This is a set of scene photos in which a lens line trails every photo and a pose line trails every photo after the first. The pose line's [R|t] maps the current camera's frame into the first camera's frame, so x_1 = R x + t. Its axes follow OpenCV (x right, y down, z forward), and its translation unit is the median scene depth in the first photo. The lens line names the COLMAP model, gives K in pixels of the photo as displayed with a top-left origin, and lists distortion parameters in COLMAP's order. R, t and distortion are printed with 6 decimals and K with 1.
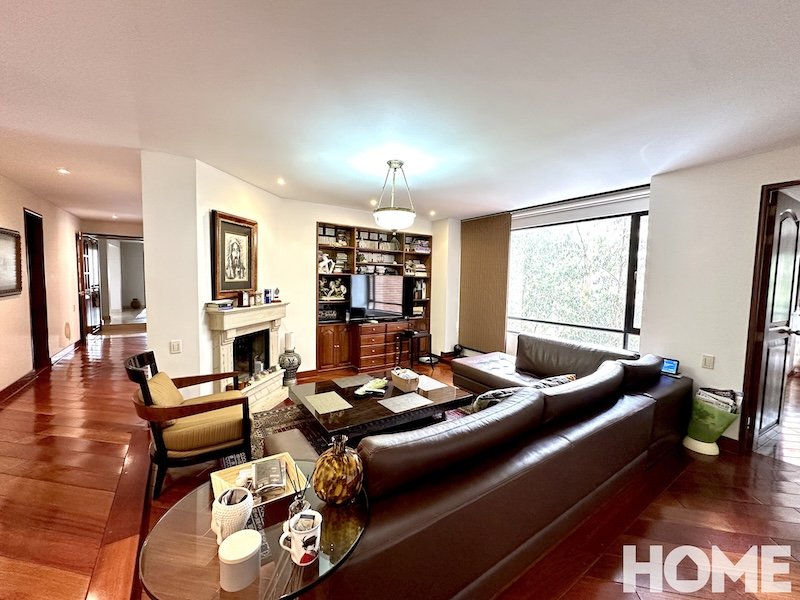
lens RADIAL K [[319.2, 0, 403.2], [0, 319.2, 299.4], [0, 0, 1]] dist [-0.002199, -0.000379]
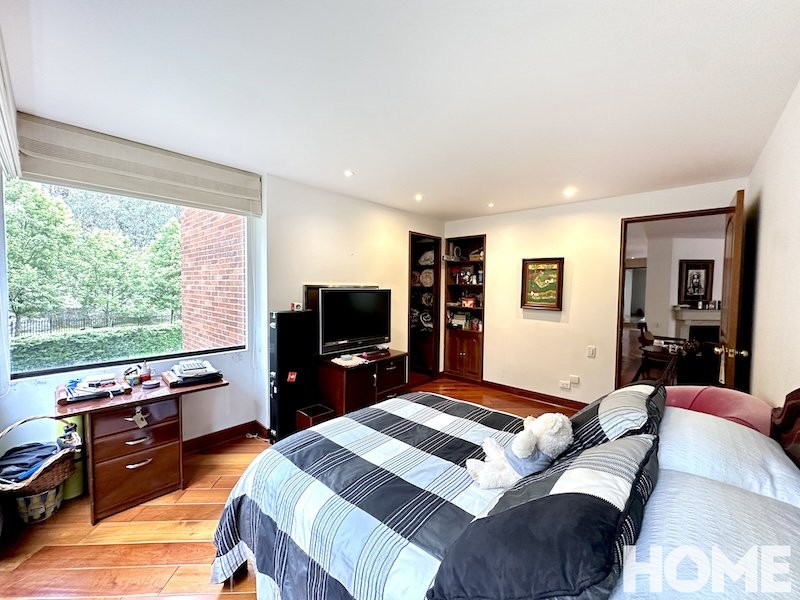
lens RADIAL K [[319.2, 0, 402.8], [0, 319.2, 302.8], [0, 0, 1]] dist [-0.002199, -0.000379]
pose [[0.230975, 0.026597, -0.972596, 0.863858], [-0.067910, 0.997629, 0.011154, 0.079656], [0.970587, 0.063473, 0.232233, -1.039930]]
